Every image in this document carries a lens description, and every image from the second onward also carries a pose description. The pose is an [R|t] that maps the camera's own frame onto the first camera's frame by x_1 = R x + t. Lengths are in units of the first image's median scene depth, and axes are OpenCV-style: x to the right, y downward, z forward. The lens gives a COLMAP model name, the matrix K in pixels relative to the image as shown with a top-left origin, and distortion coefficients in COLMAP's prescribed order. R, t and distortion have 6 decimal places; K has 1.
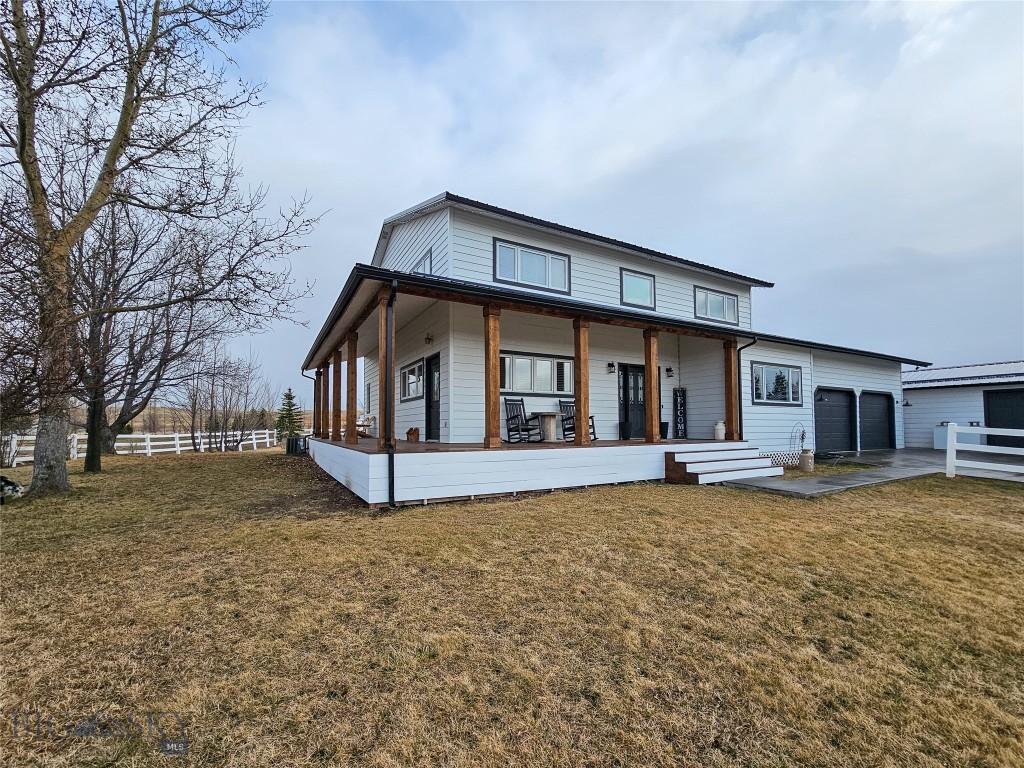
lens RADIAL K [[417.3, 0, 512.0], [0, 417.3, 384.0], [0, 0, 1]] dist [0.001797, 0.000177]
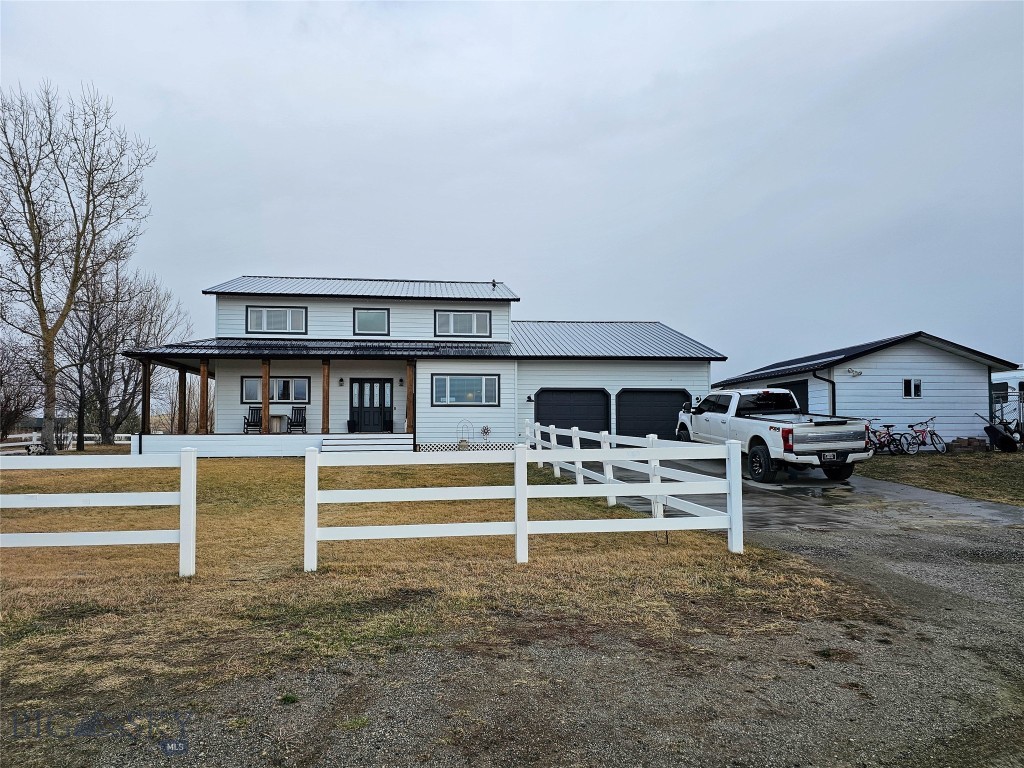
lens RADIAL K [[698.7, 0, 512.0], [0, 698.7, 384.0], [0, 0, 1]] dist [-0.004289, -0.001712]
pose [[0.930668, -0.029588, -0.364666, 1.481778], [0.036340, 0.999271, 0.011666, -0.034908], [0.364055, -0.024109, 0.931065, -0.899226]]
